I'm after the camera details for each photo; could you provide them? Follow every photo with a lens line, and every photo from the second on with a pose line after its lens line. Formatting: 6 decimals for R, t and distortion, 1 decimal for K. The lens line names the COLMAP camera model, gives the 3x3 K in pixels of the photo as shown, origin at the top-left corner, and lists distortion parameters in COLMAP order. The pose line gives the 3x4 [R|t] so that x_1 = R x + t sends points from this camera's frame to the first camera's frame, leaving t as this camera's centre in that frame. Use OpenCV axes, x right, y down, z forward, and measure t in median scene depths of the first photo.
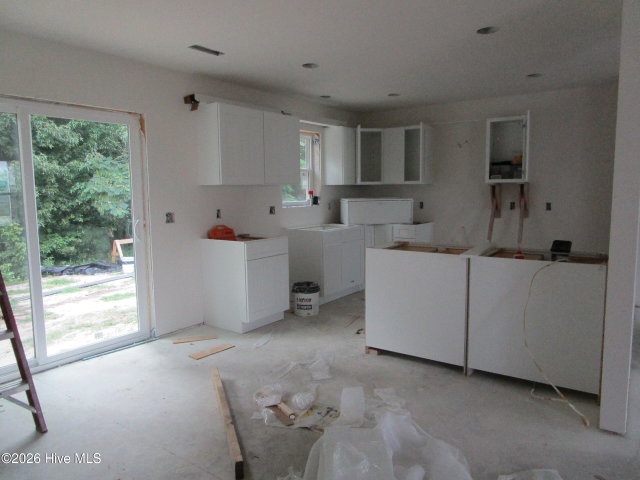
lens RADIAL K [[460.8, 0, 320.0], [0, 460.8, 240.0], [0, 0, 1]] dist [-0.027912, -0.001065]
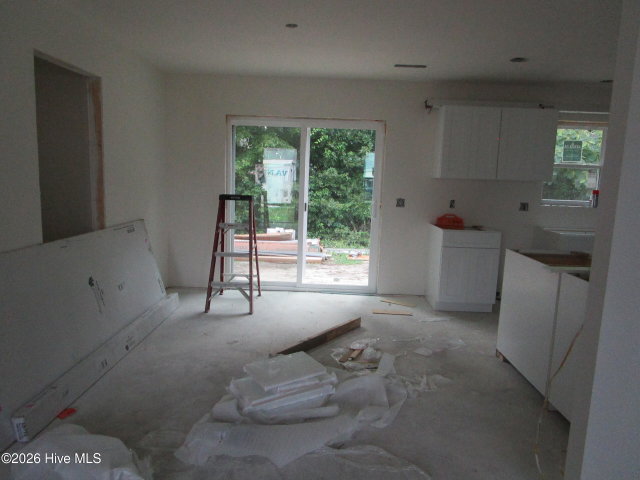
lens RADIAL K [[460.8, 0, 320.0], [0, 460.8, 240.0], [0, 0, 1]] dist [-0.027912, -0.001065]
pose [[0.571849, 0.147231, -0.807039, 0.567479], [-0.132553, 0.987419, 0.086214, -0.027440], [0.809579, 0.057674, 0.584171, 0.105757]]
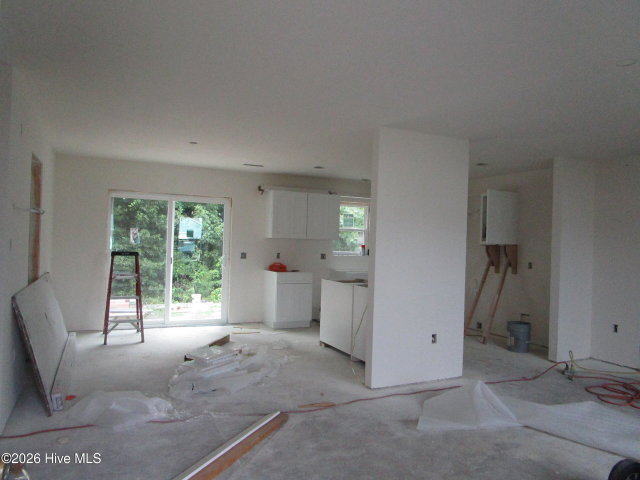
lens RADIAL K [[464.4, 0, 320.0], [0, 464.4, 240.0], [0, 0, 1]] dist [0.004580, 0.000668]
pose [[0.876010, 0.035806, -0.480962, 0.772467], [-0.093660, 0.990885, -0.096821, 0.036284], [0.473111, 0.129862, 0.871379, -0.403136]]
